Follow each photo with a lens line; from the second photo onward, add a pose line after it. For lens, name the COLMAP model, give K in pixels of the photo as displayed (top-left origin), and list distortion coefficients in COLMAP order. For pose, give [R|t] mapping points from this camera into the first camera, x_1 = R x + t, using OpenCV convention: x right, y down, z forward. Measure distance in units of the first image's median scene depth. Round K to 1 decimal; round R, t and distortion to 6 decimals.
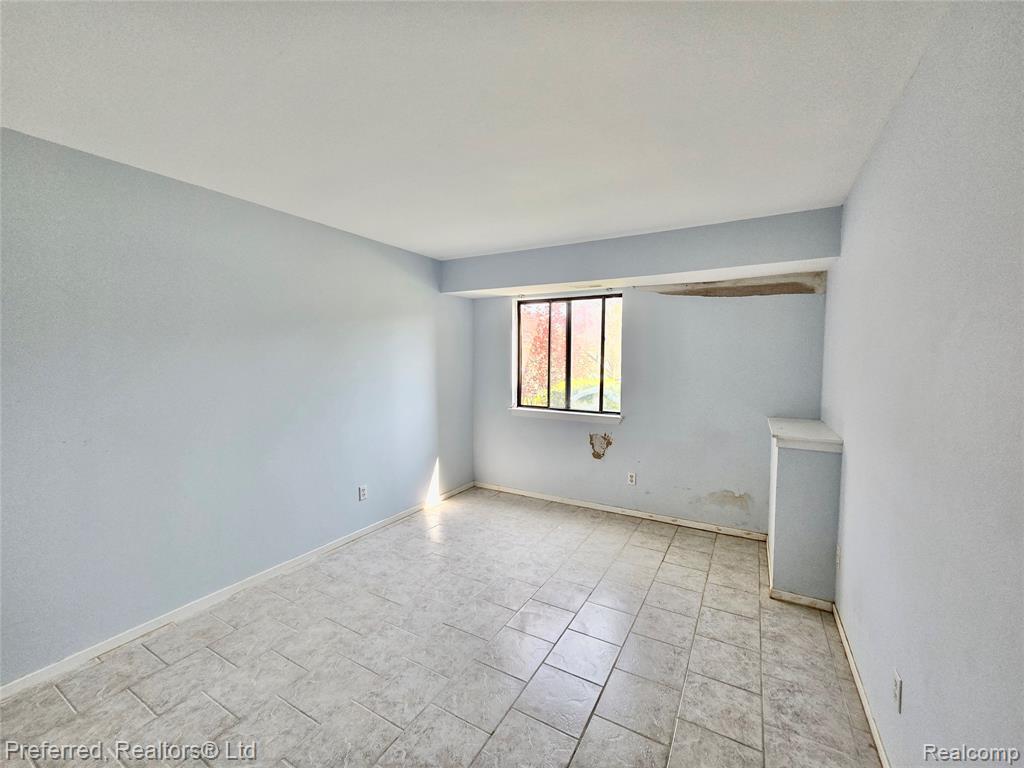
lens RADIAL K [[422.4, 0, 512.6], [0, 422.4, 384.2], [0, 0, 1]] dist [0.002270, 0.000004]
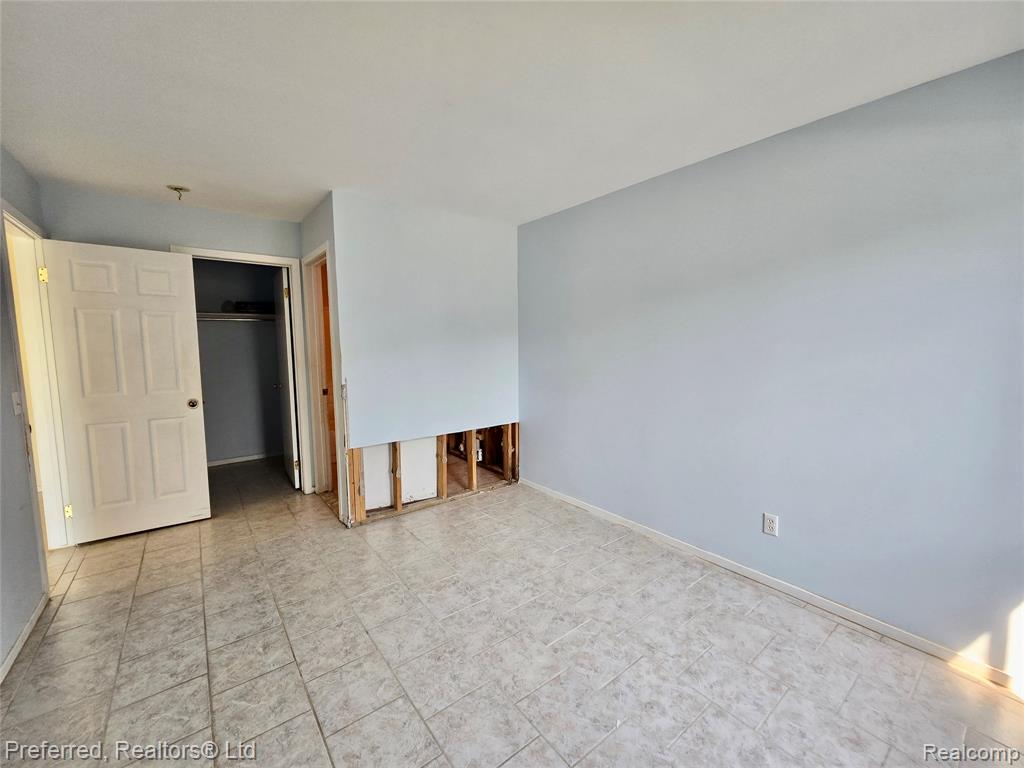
lens RADIAL K [[422.4, 0, 512.0], [0, 422.4, 381.0], [0, 0, 1]] dist [0.002270, 0.000004]
pose [[-0.374462, 0.094348, -0.922430, 0.567727], [-0.050745, 0.991234, 0.121986, -0.048267], [0.925853, 0.092488, -0.366392, 1.169103]]
